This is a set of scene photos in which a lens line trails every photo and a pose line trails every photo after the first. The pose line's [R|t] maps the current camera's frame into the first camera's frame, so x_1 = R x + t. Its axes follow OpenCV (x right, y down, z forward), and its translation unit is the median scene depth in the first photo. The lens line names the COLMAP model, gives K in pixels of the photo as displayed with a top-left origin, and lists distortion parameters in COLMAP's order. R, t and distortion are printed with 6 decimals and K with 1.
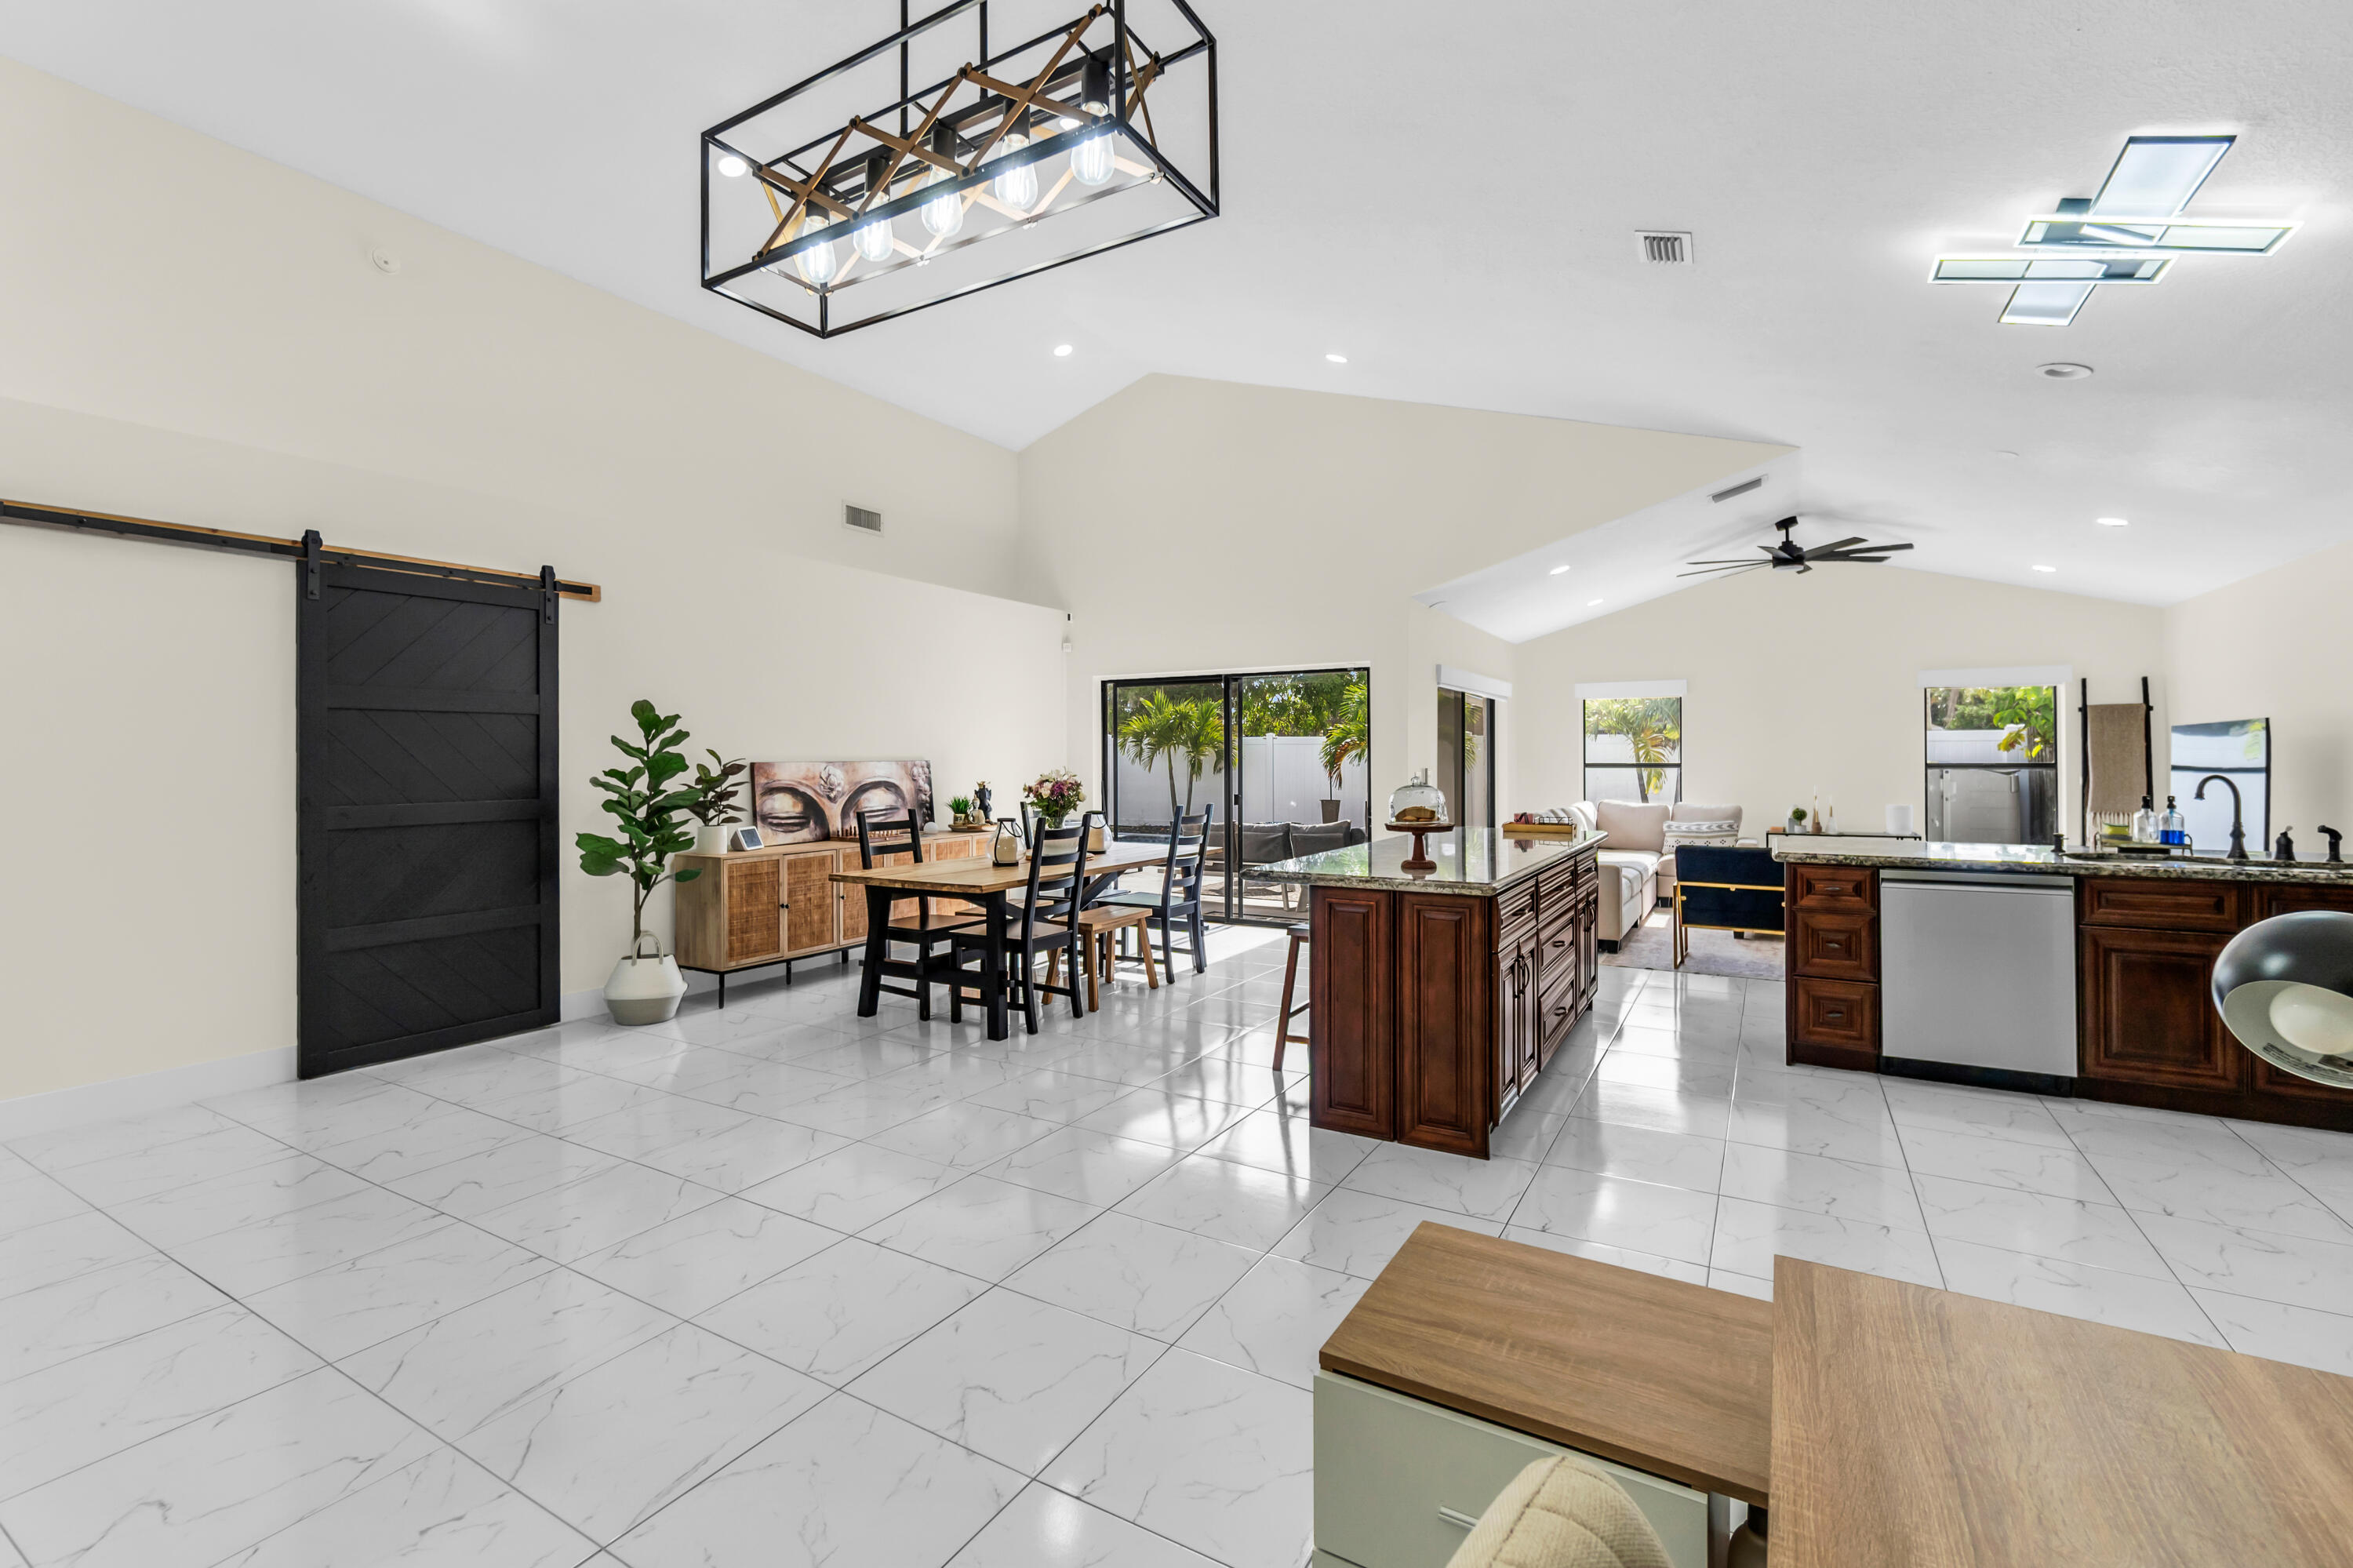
lens RADIAL K [[1049.3, 0, 1154.3], [0, 1049.3, 753.5], [0, 0, 1]] dist [-0.001411, 0.000656]
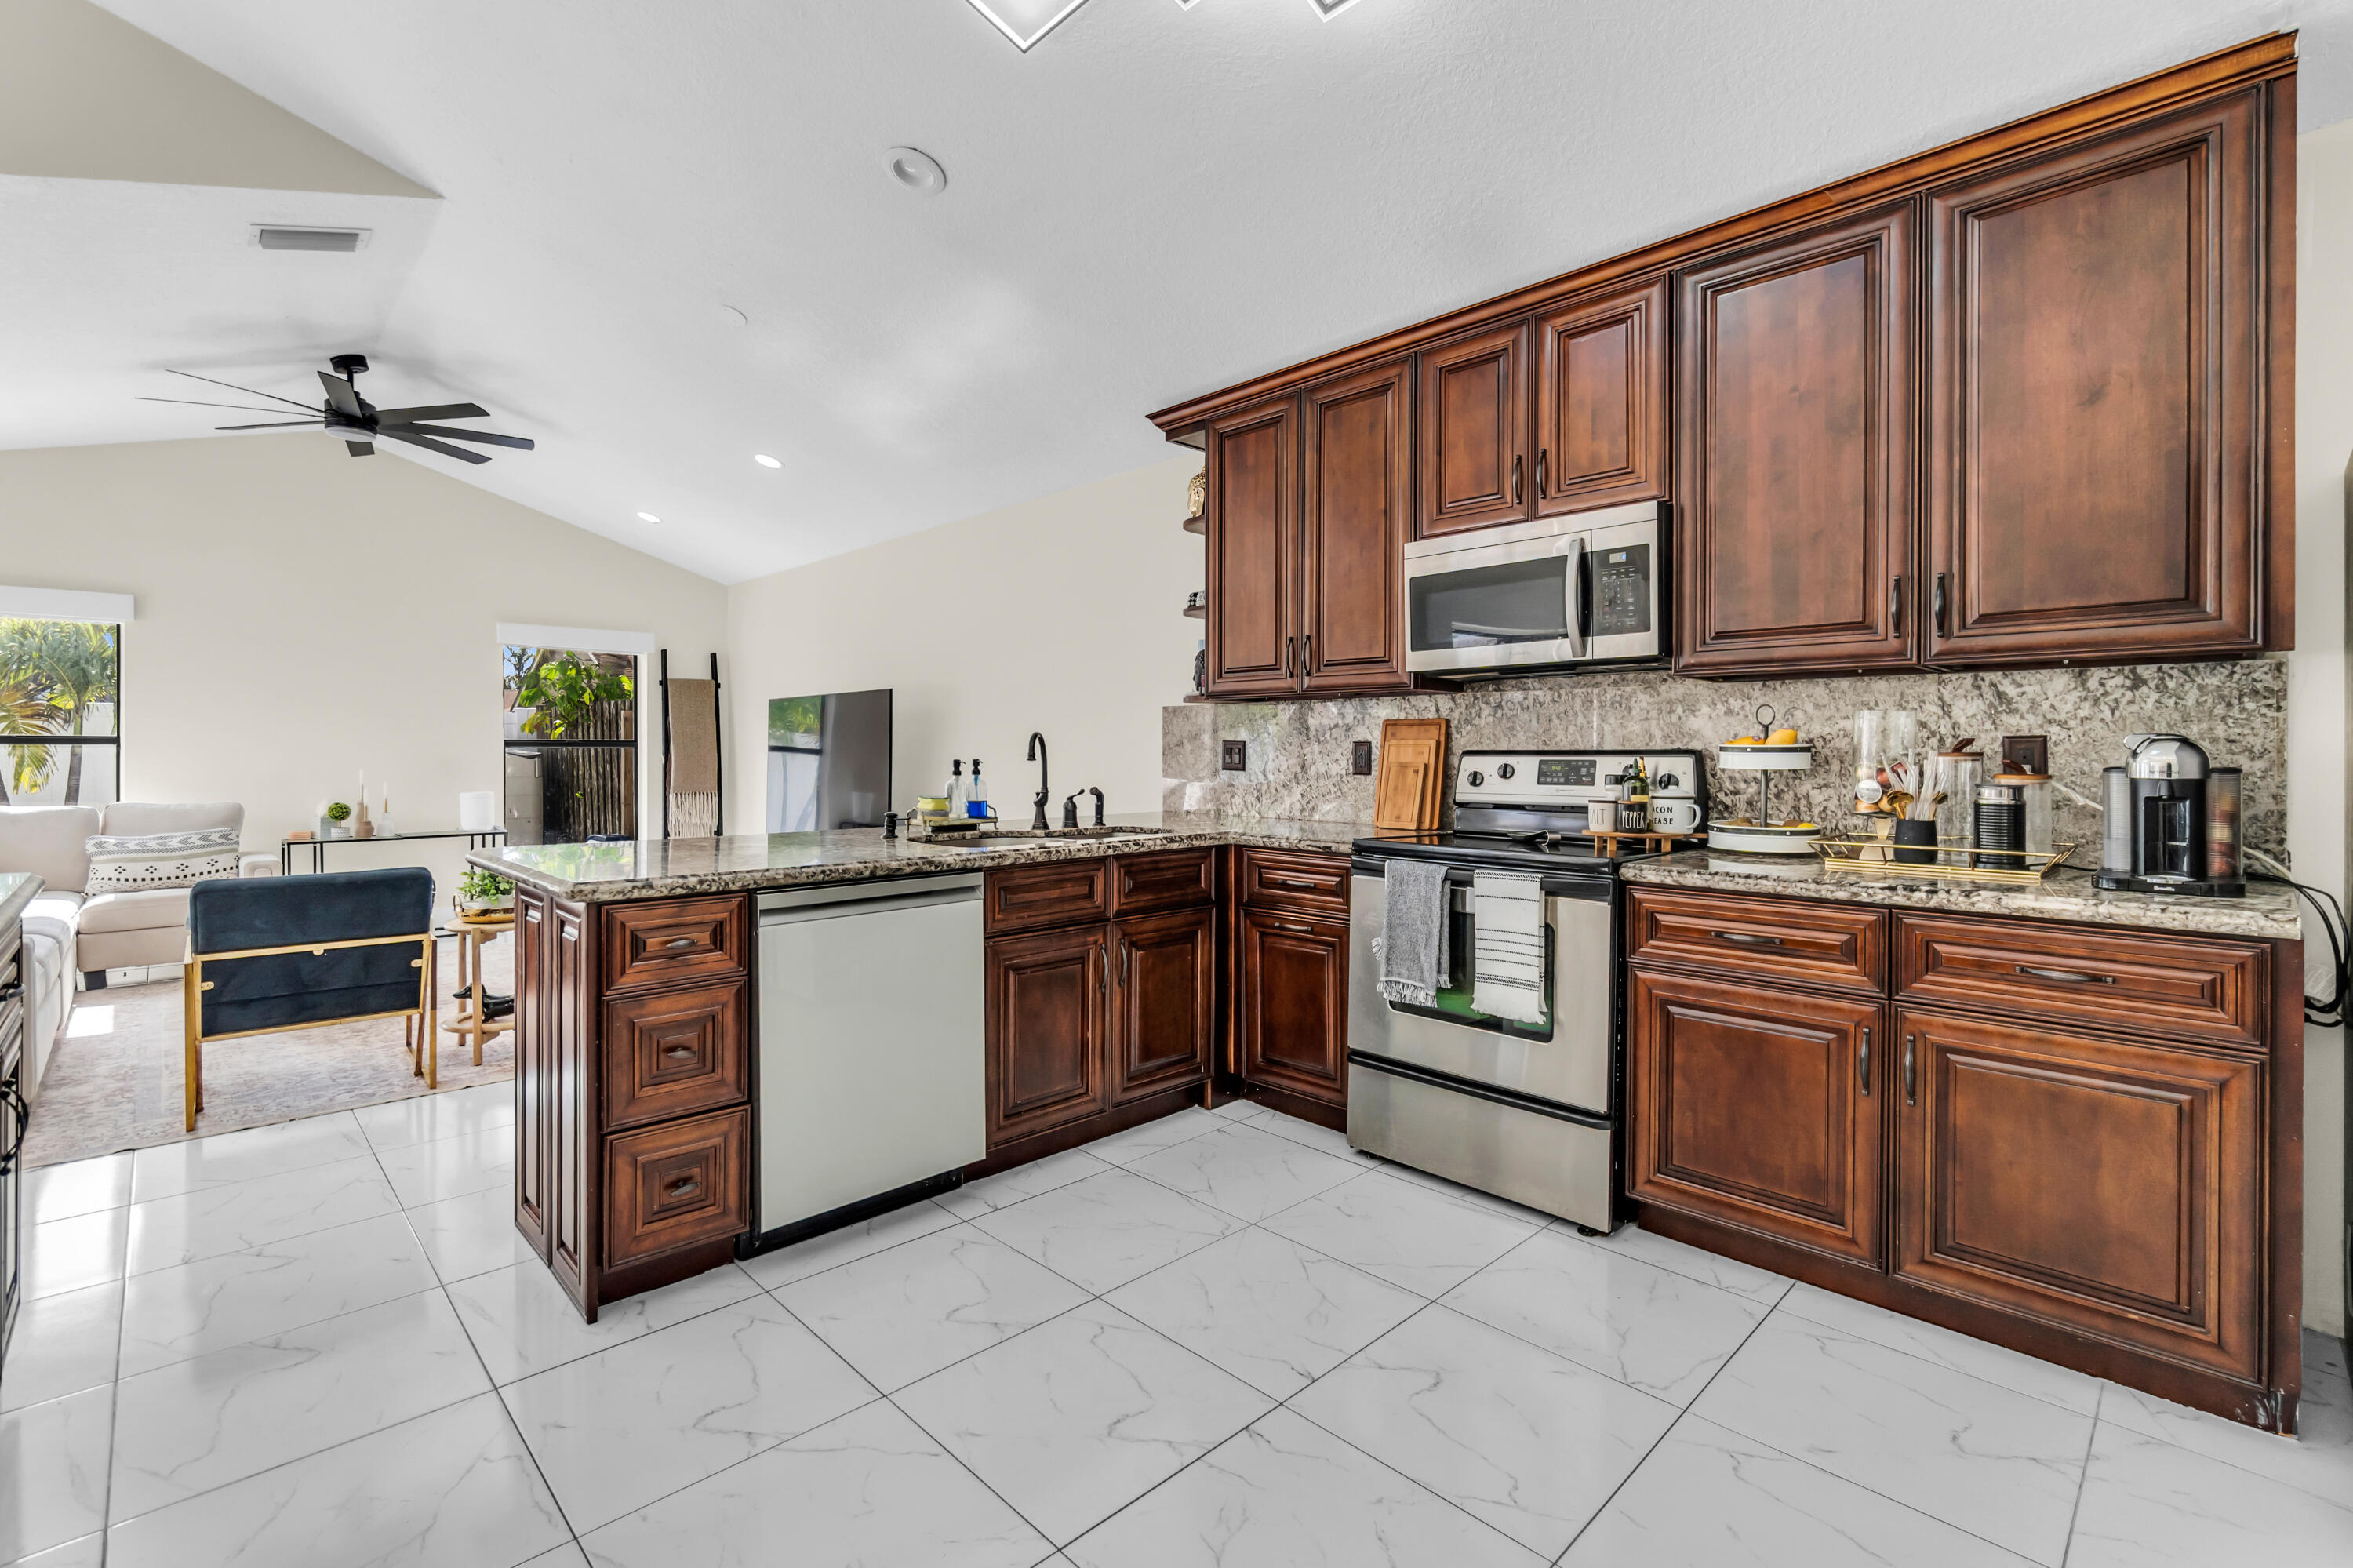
lens RADIAL K [[1040.8, 0, 1159.1], [0, 1040.8, 757.1], [0, 0, 1]] dist [-0.003633, 0.000836]
pose [[0.266814, -0.002347, 0.963745, 0.144166], [-0.005080, 0.999980, 0.003841, 0.022742], [-0.963735, -0.005921, 0.266797, 0.419099]]
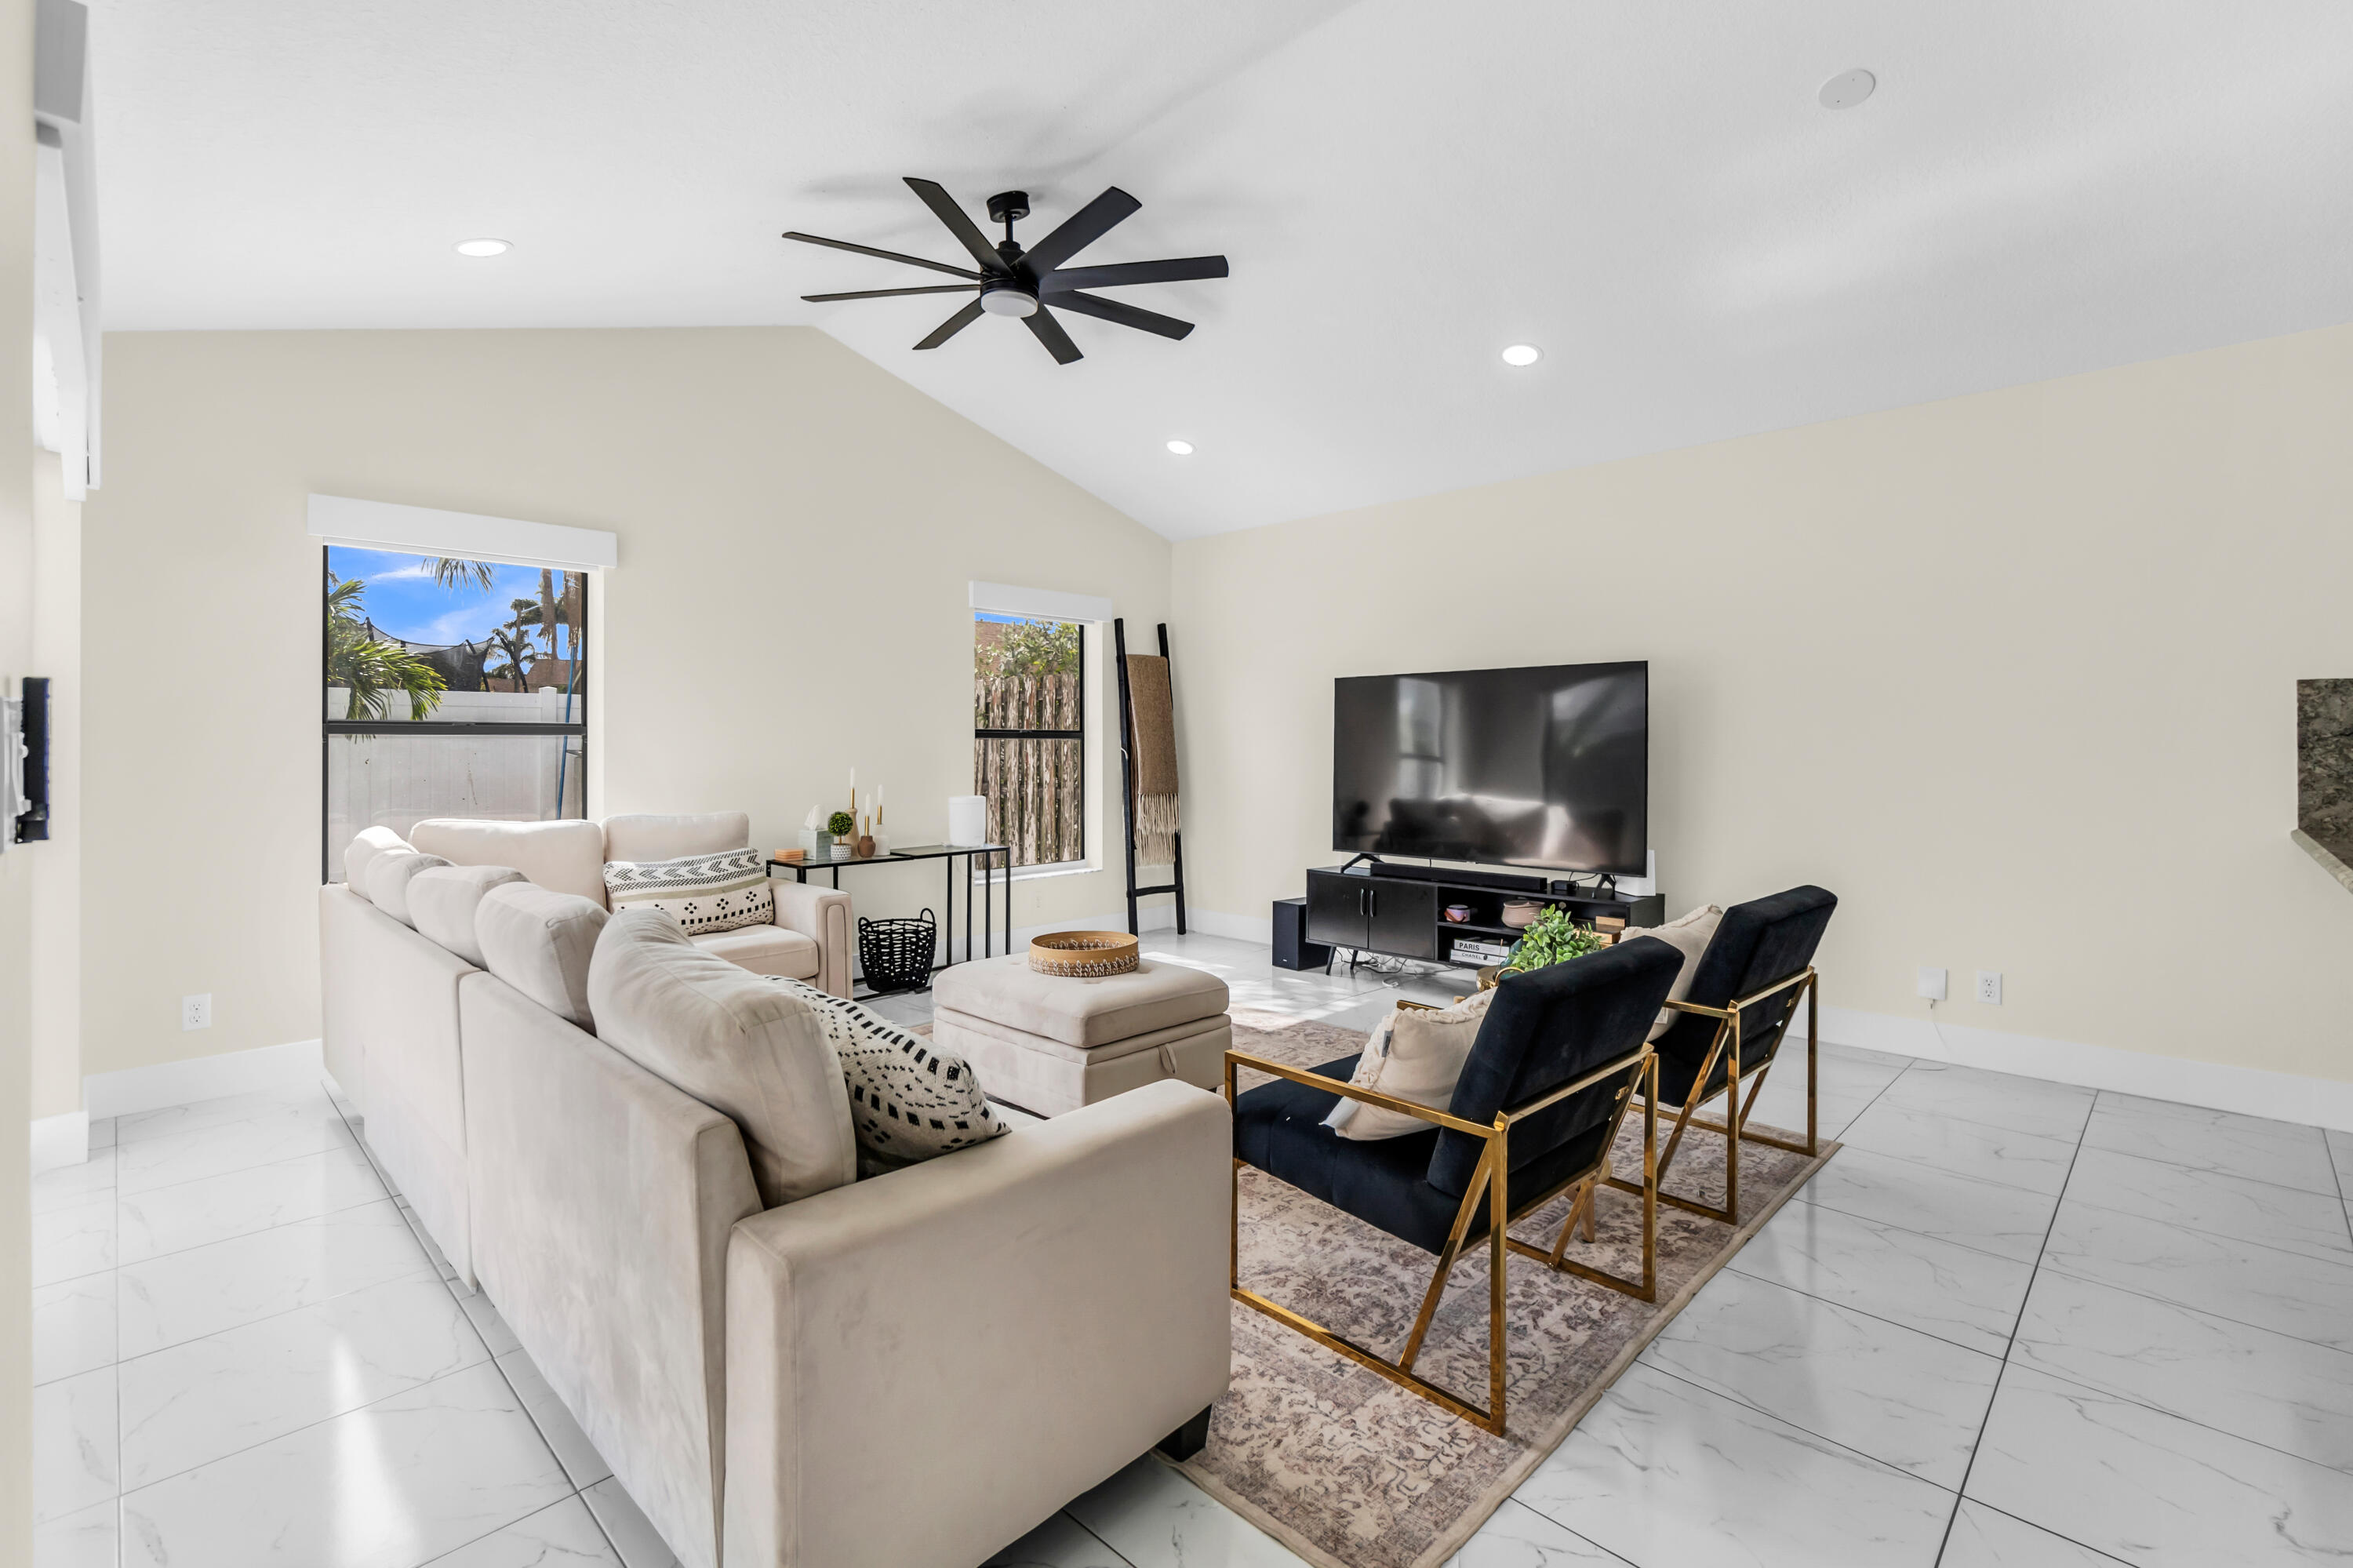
lens RADIAL K [[1046.6, 0, 1155.5], [0, 1046.6, 741.8], [0, 0, 1]] dist [-0.003605, -0.000110]
pose [[0.249582, 0.003410, 0.968348, 0.205466], [-0.005175, 0.999984, -0.002187, 0.024754], [-0.968340, -0.004466, 0.249596, 0.996440]]
